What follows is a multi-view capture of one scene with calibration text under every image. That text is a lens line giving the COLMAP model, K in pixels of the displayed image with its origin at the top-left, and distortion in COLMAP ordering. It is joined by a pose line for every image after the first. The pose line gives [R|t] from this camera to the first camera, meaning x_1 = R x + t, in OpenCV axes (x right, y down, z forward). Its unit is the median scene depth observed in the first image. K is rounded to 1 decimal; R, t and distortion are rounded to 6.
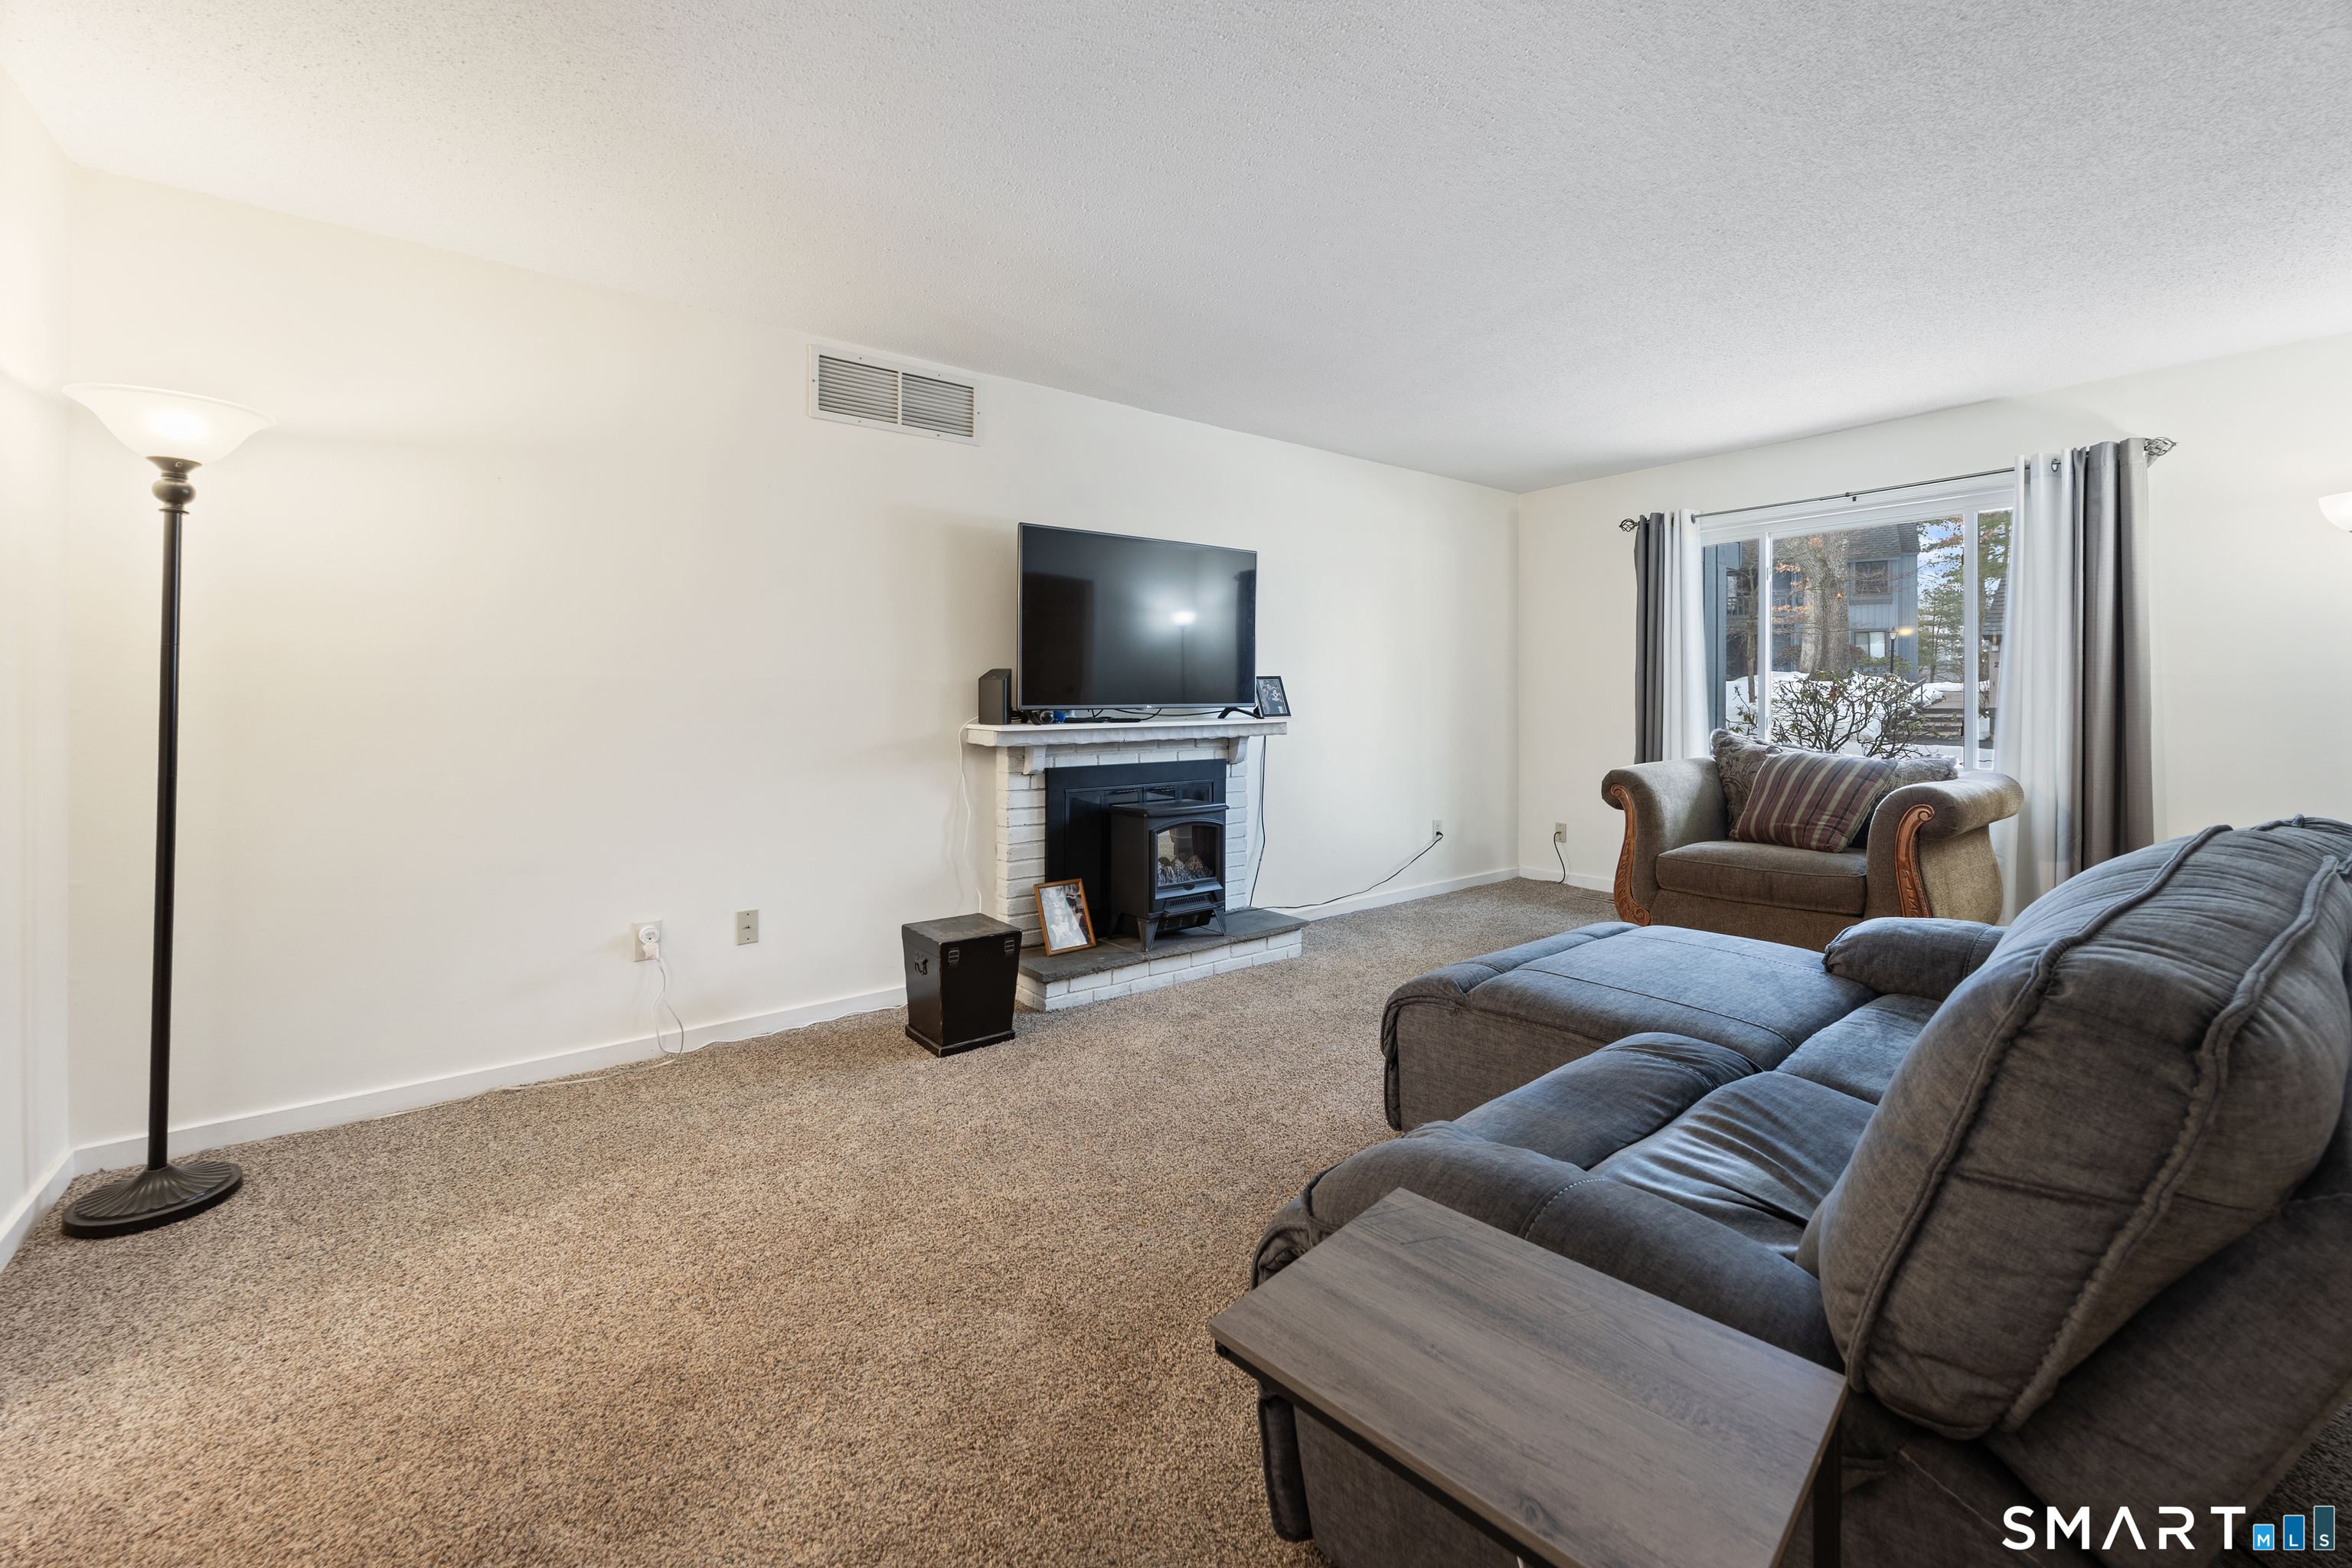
lens RADIAL K [[969.0, 0, 1167.1], [0, 969.0, 691.8], [0, 0, 1]] dist [-0.000970, -0.000039]
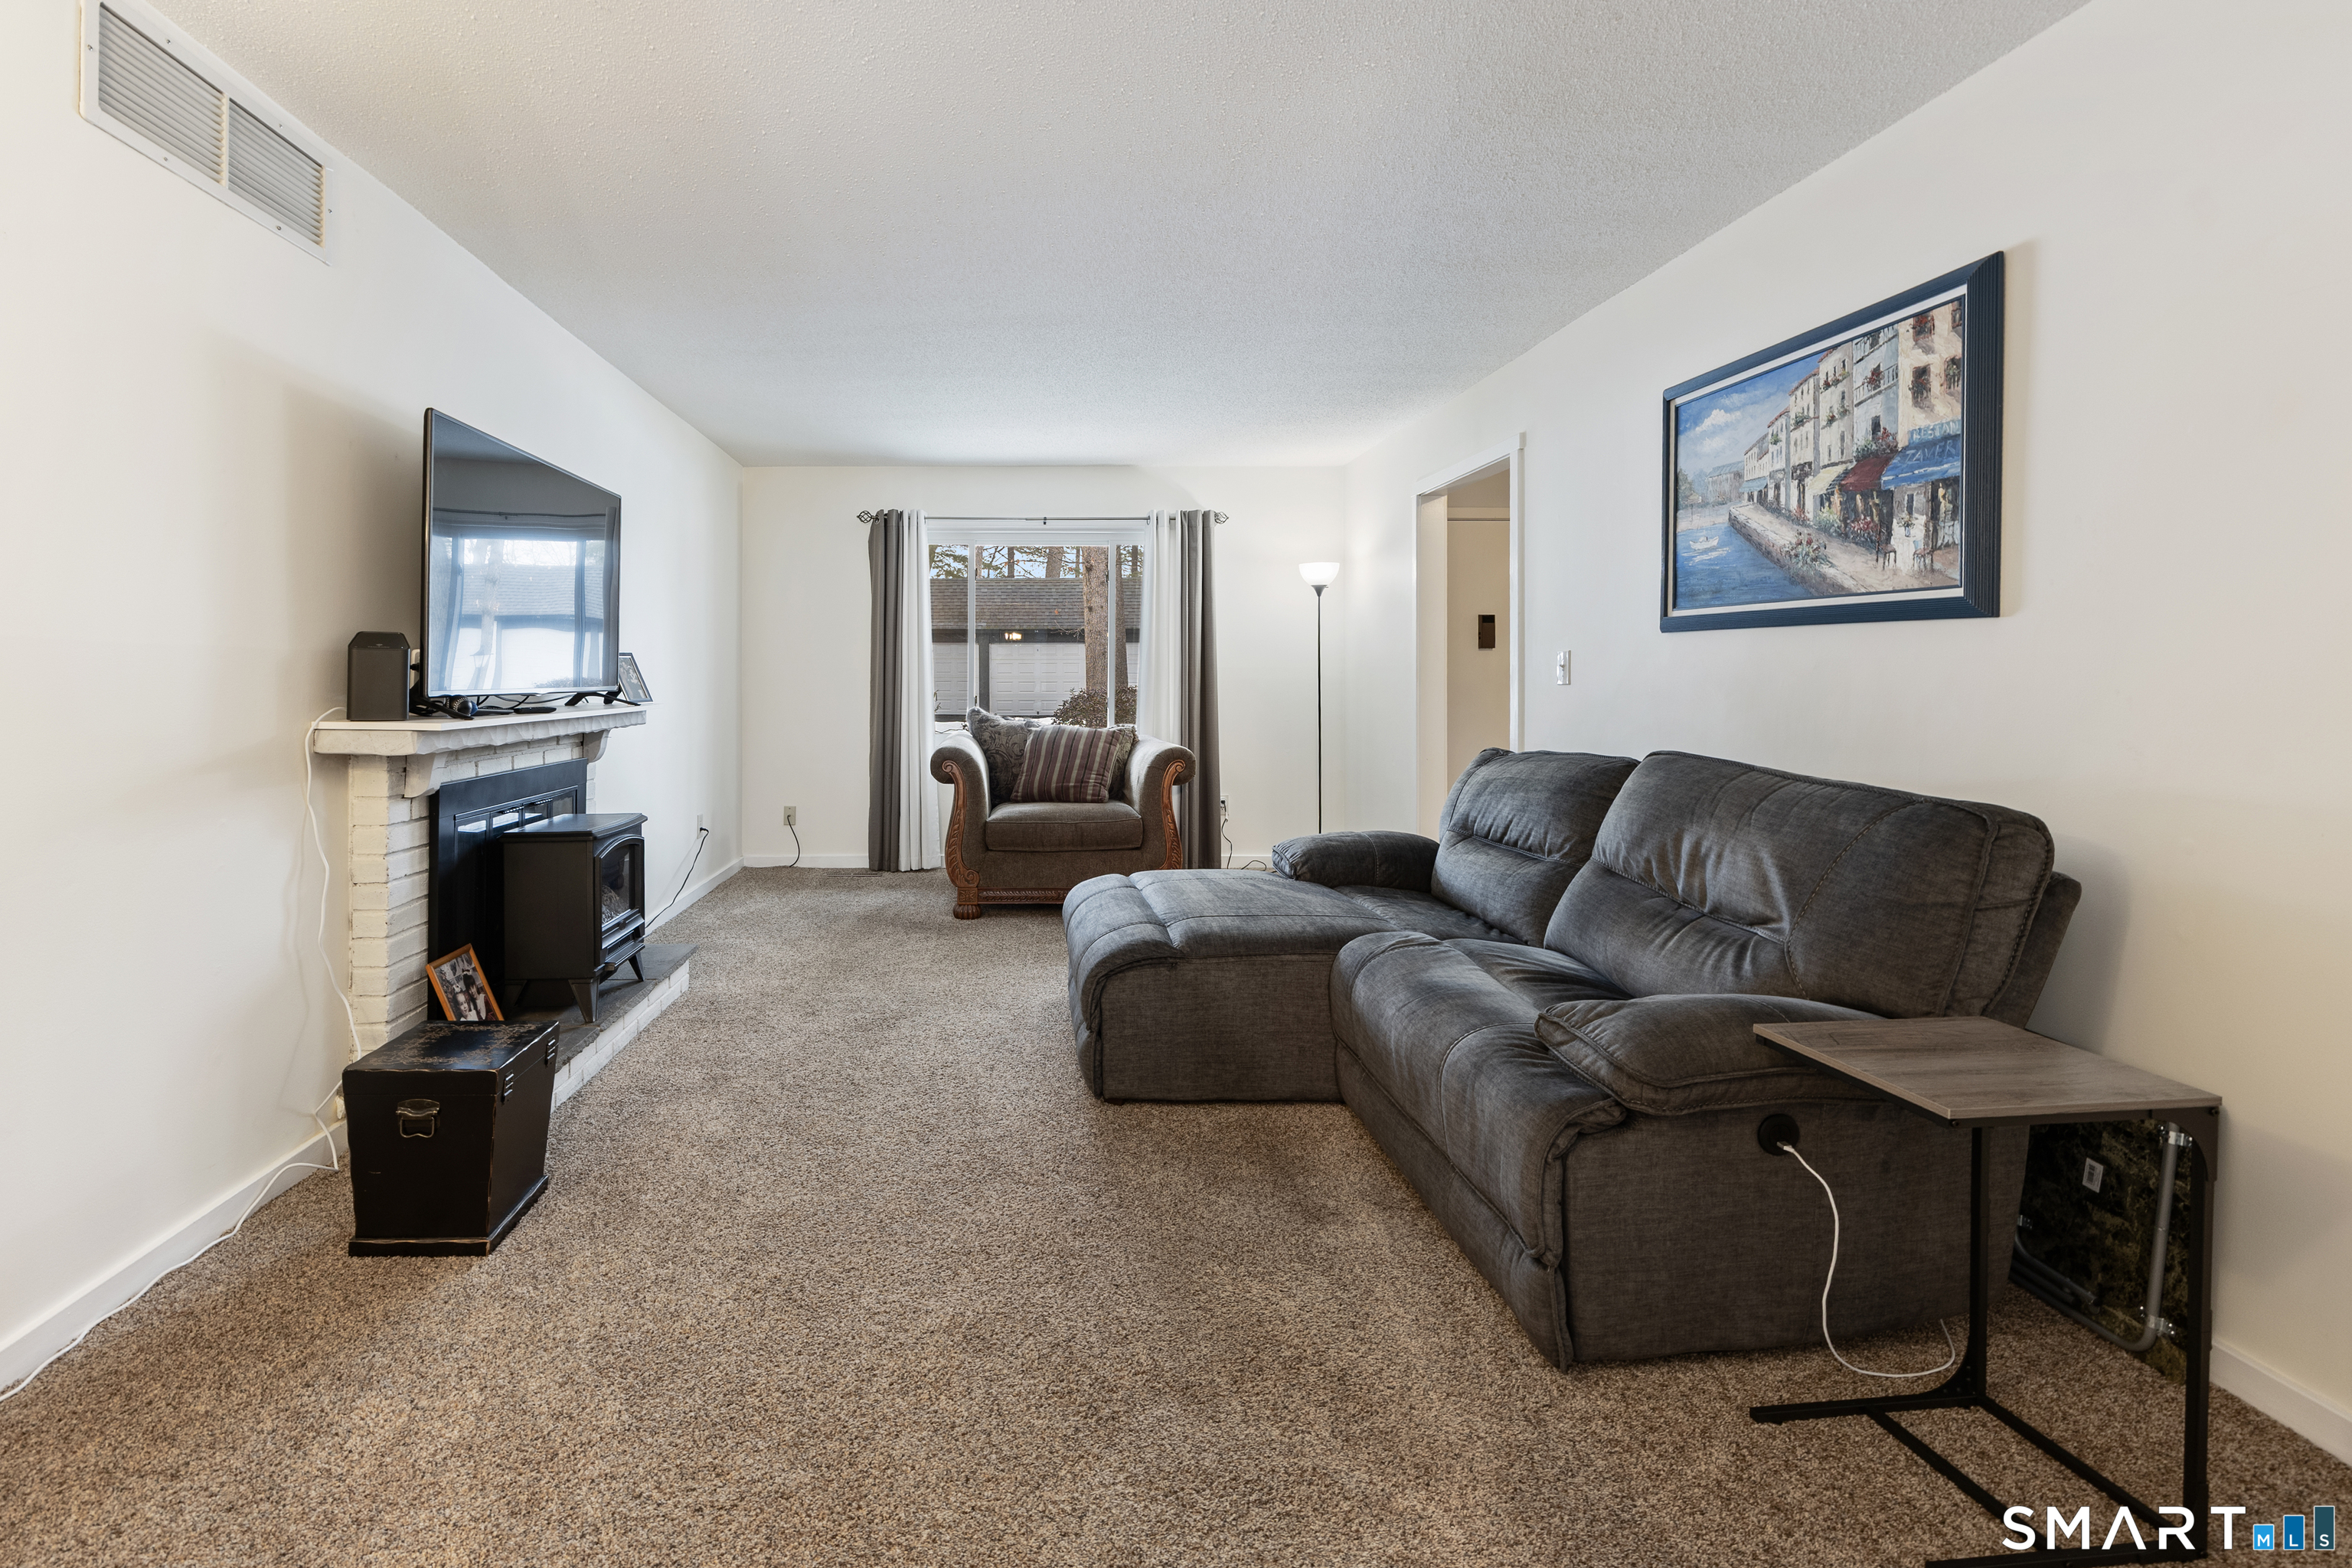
lens RADIAL K [[1018.2, 0, 1050.3], [0, 1018.2, 677.4], [0, 0, 1]] dist [-0.000444, -0.000100]
pose [[0.601364, 0.005161, 0.798959, -0.420786], [-0.008152, 0.999967, -0.000323, 0.002097], [-0.798934, -0.006319, 0.601386, 0.247244]]
